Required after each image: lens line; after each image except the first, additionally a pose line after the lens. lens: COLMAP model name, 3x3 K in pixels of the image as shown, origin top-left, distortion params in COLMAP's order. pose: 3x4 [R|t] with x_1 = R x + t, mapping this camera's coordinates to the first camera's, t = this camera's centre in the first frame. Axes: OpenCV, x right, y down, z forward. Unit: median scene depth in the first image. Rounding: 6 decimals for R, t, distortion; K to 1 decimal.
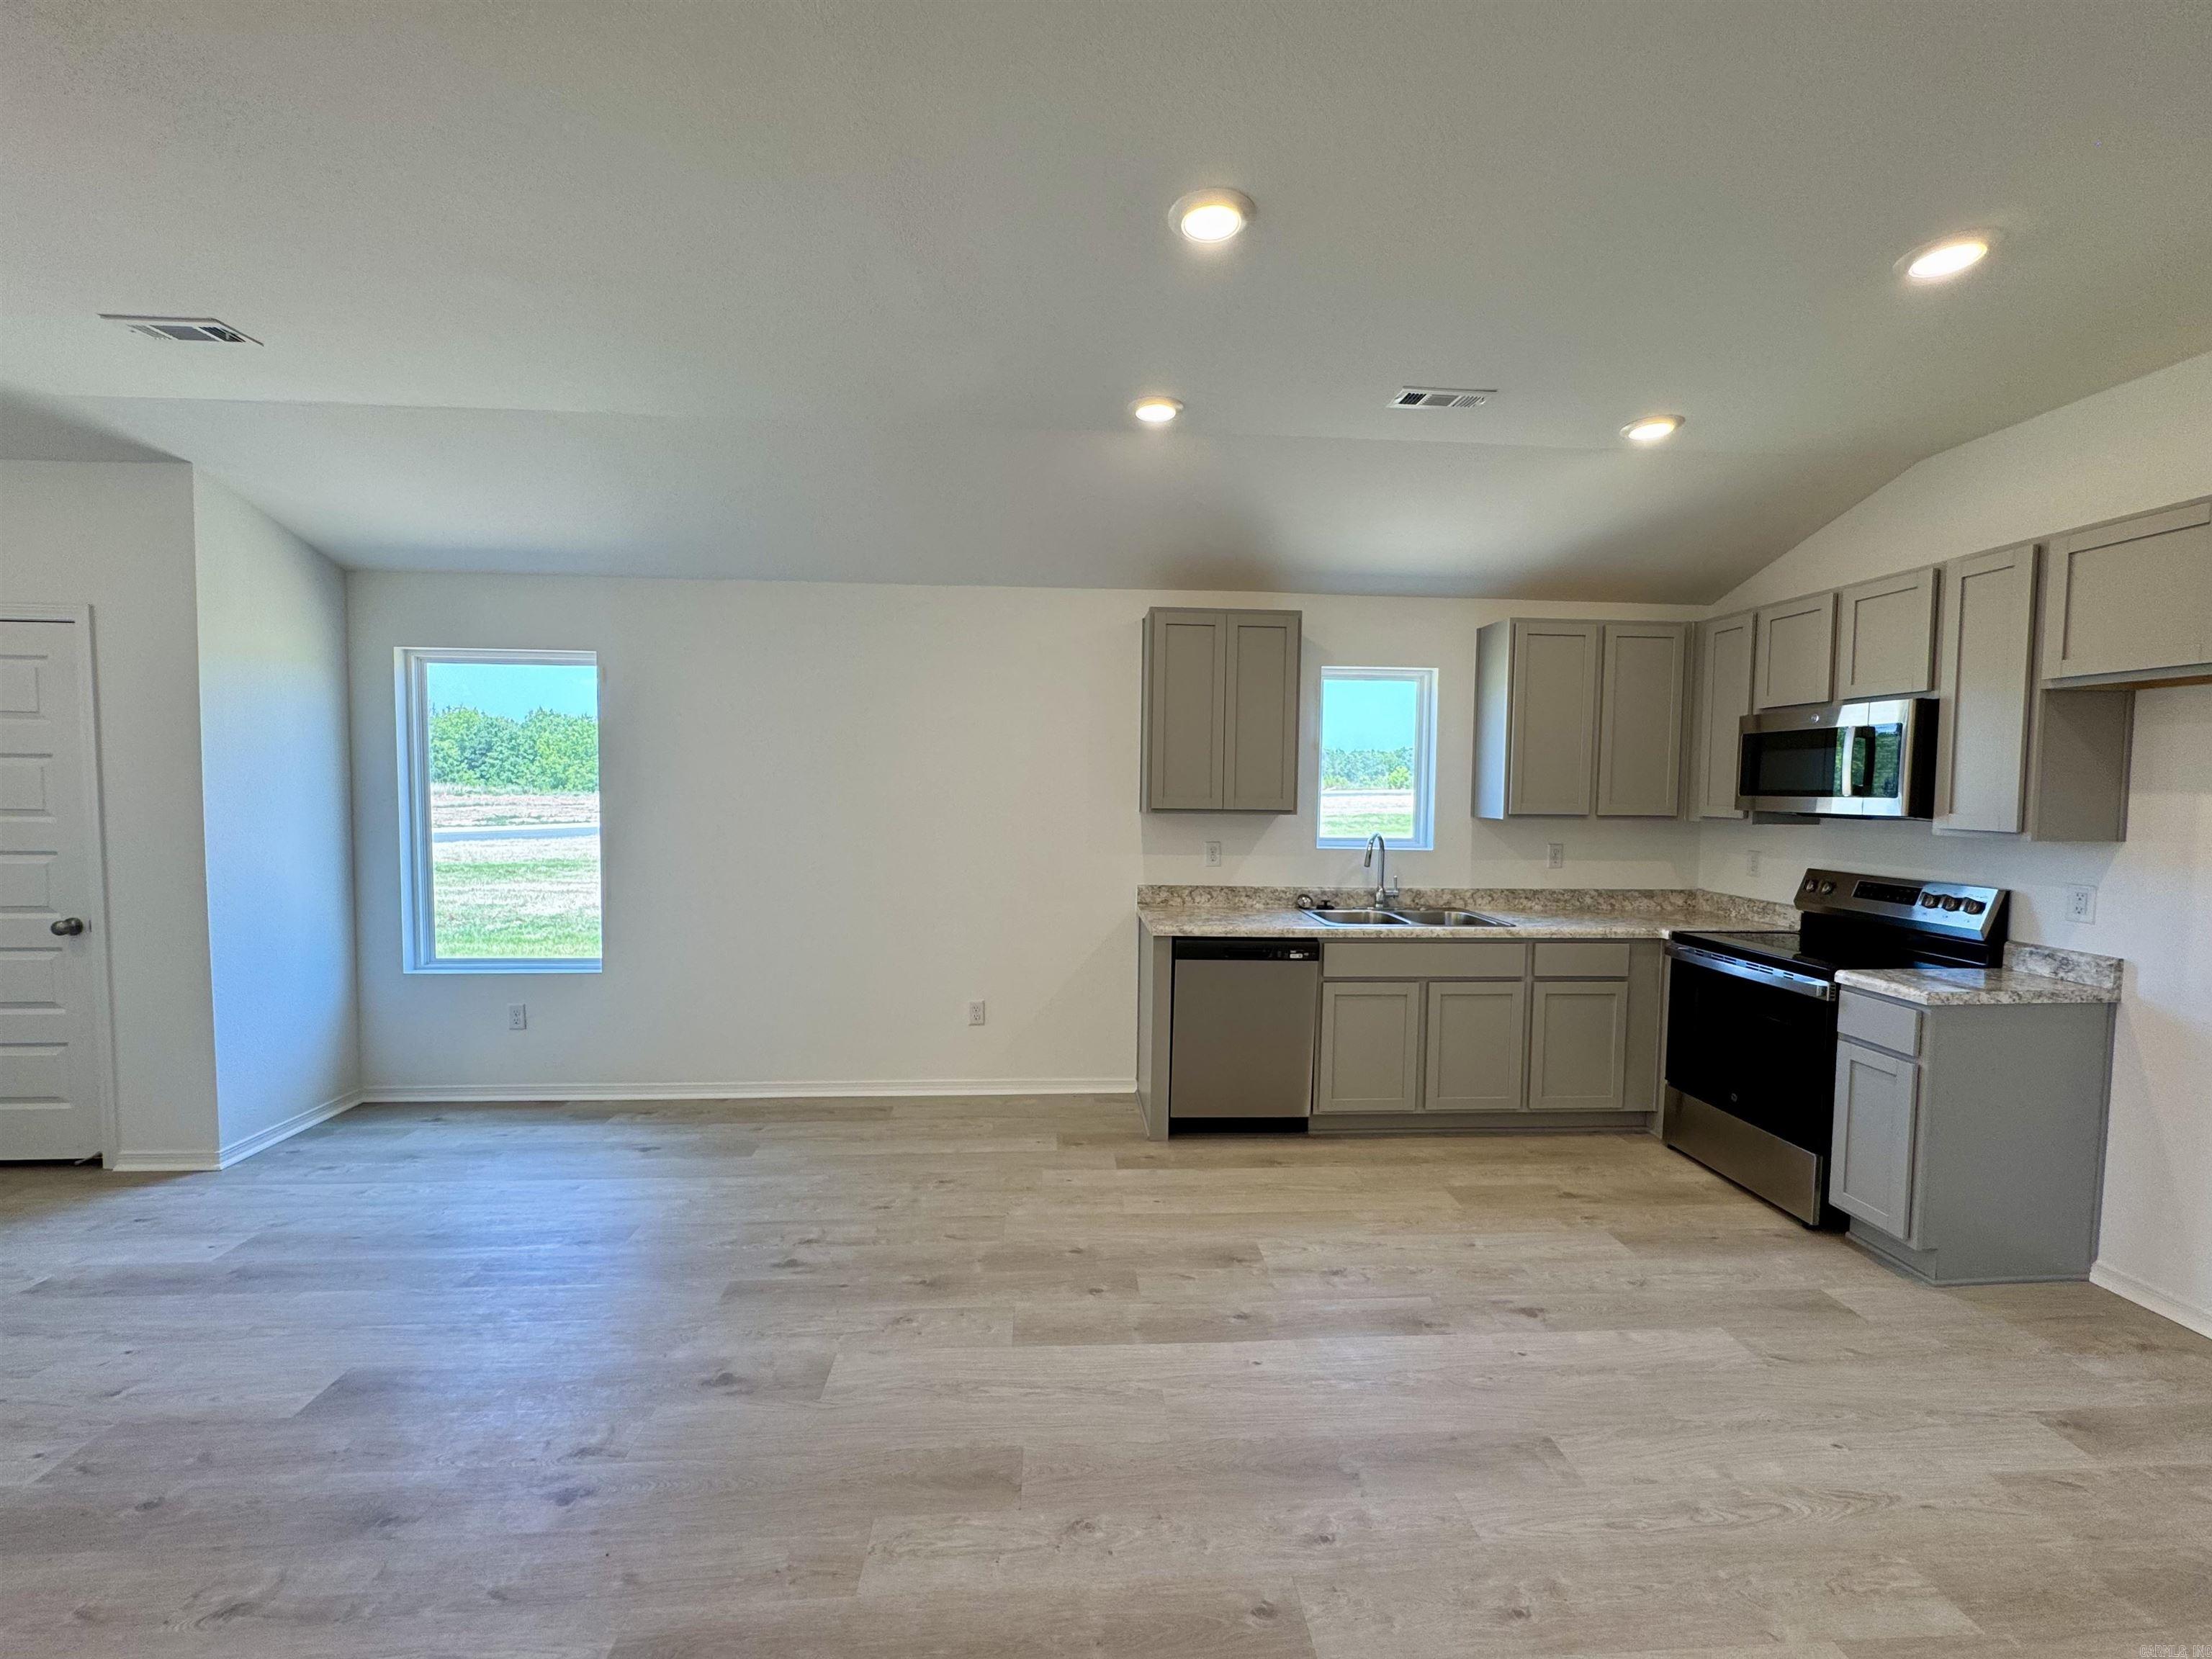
lens RADIAL K [[876.5, 0, 1102.4], [0, 876.5, 857.2], [0, 0, 1]] dist [-0.001082, 0.000011]
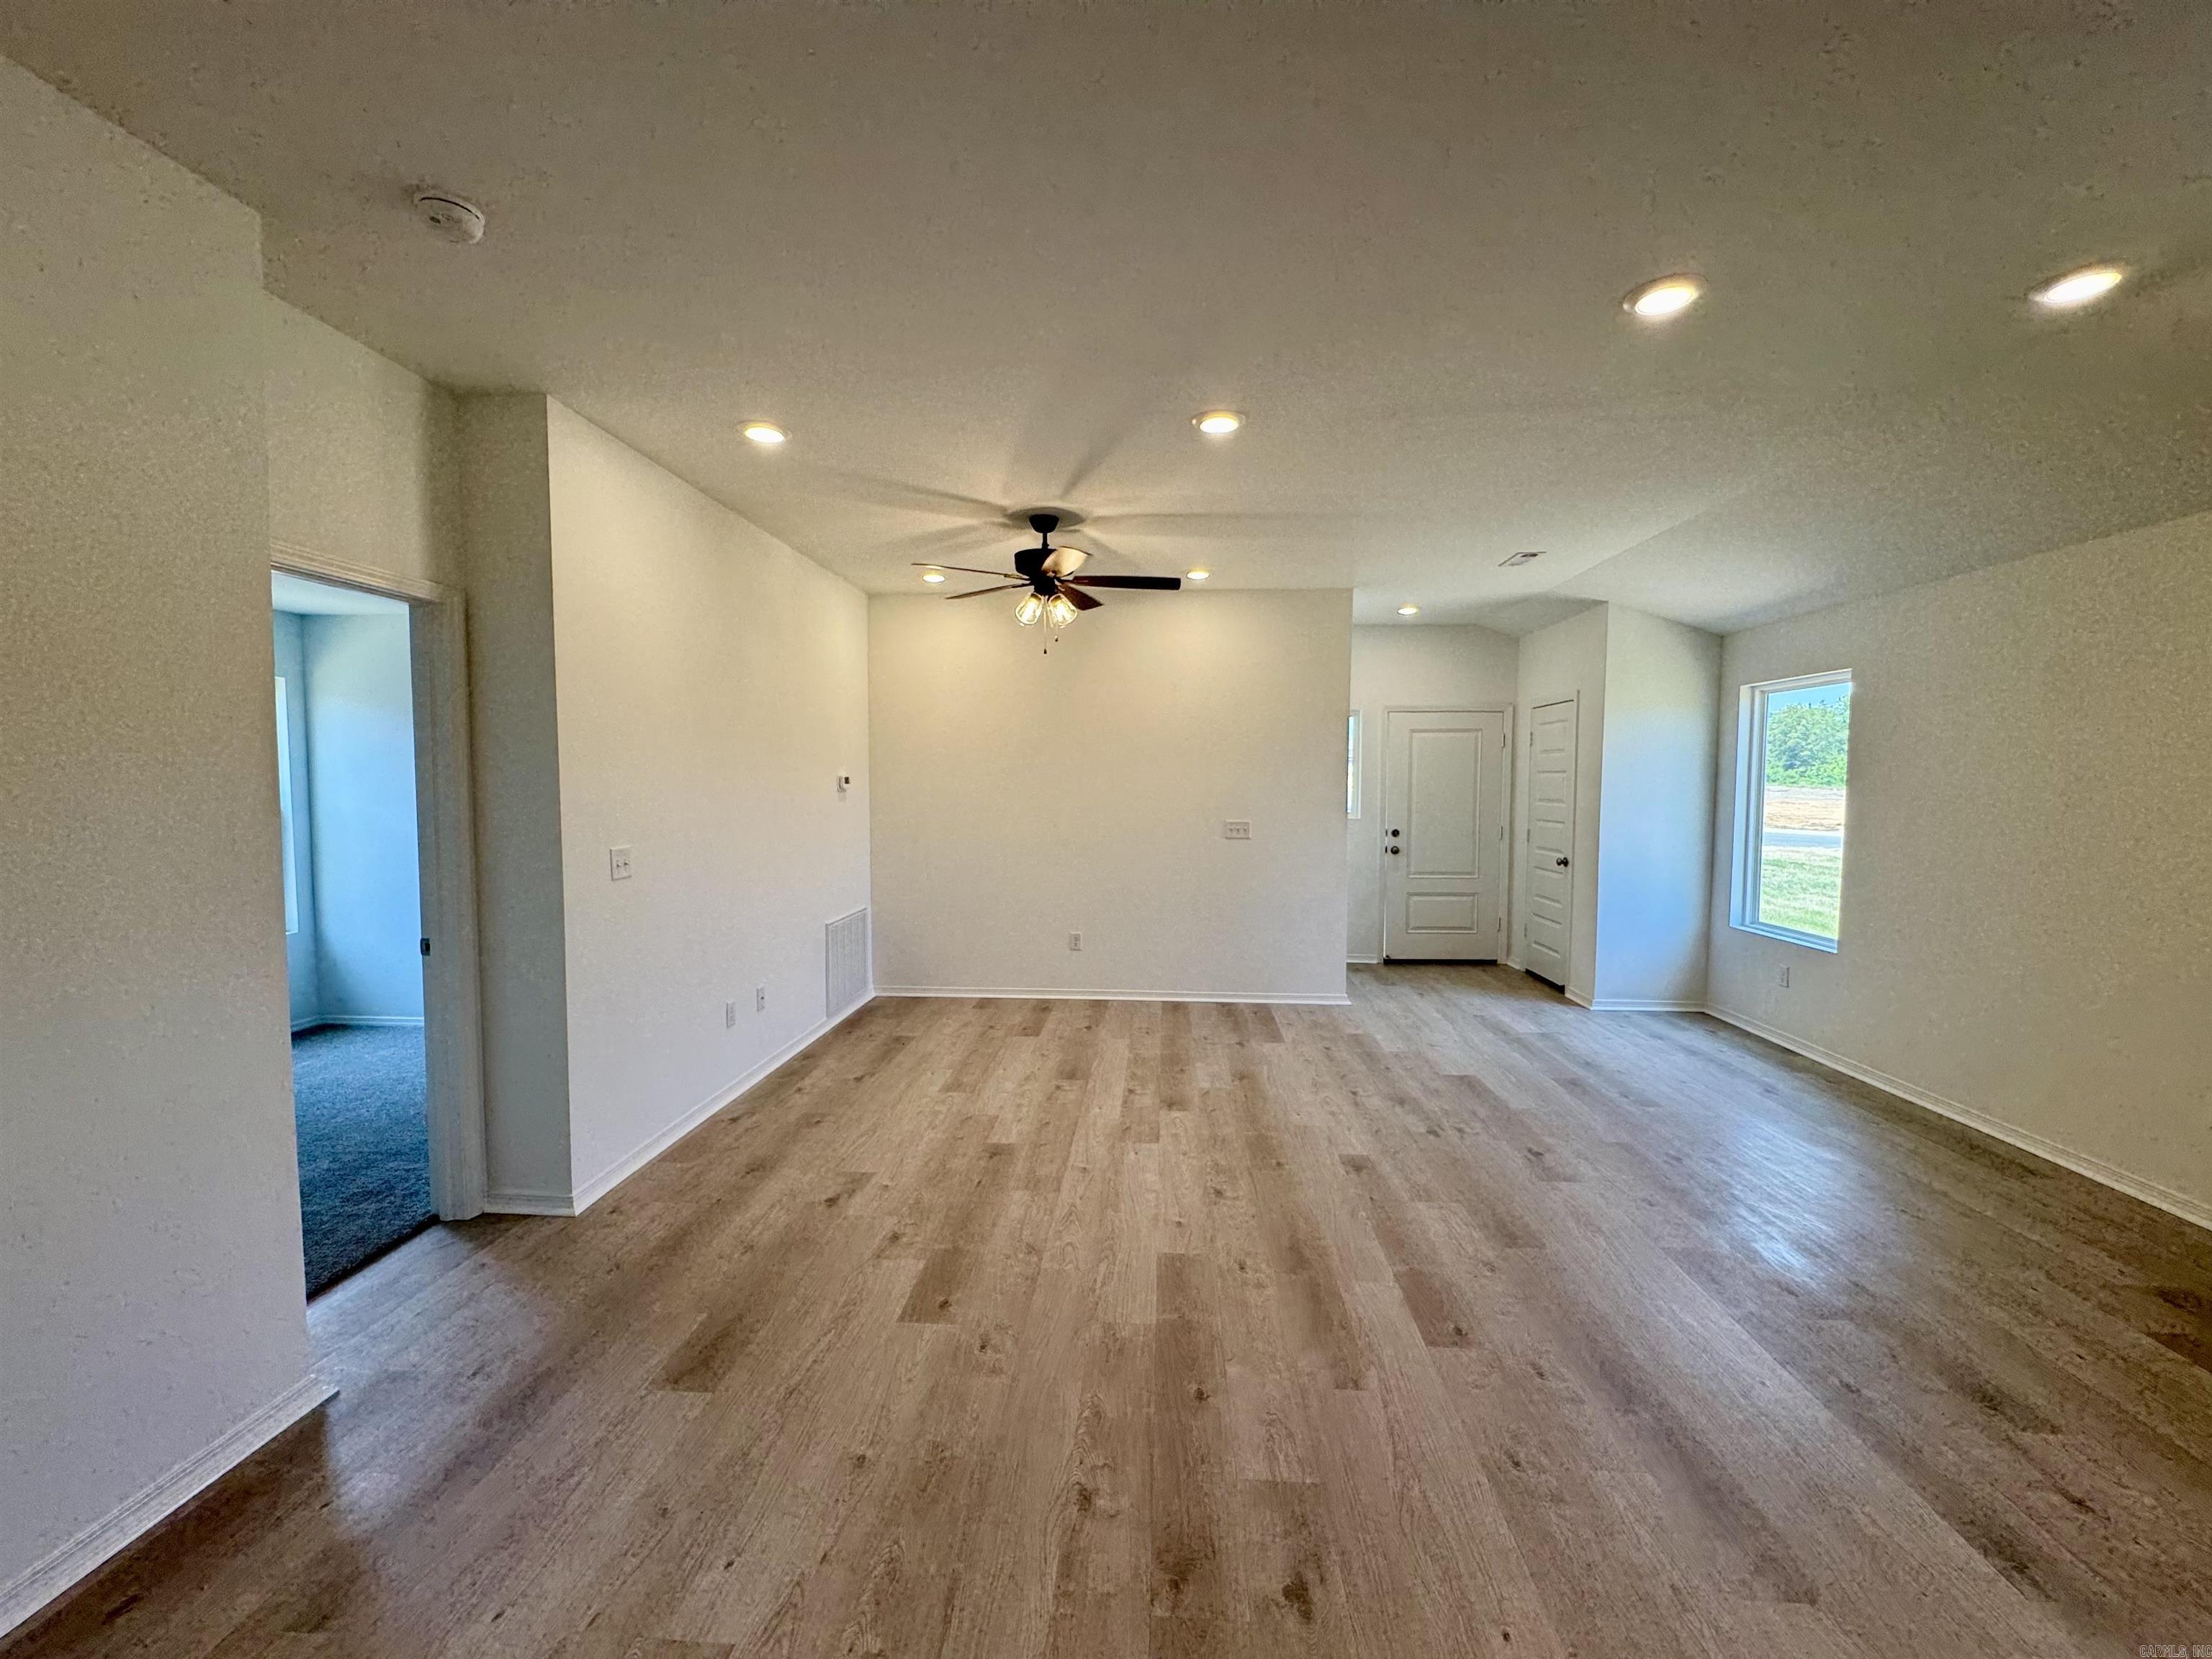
lens RADIAL K [[892.3, 0, 1106.0], [0, 892.3, 829.5], [0, 0, 1]] dist [-0.000203, 0.000012]
pose [[-0.131924, 0.042854, -0.990333, 0.720877], [-0.089355, 0.994484, 0.054937, -0.004683], [0.987224, 0.095739, -0.127367, 0.217746]]
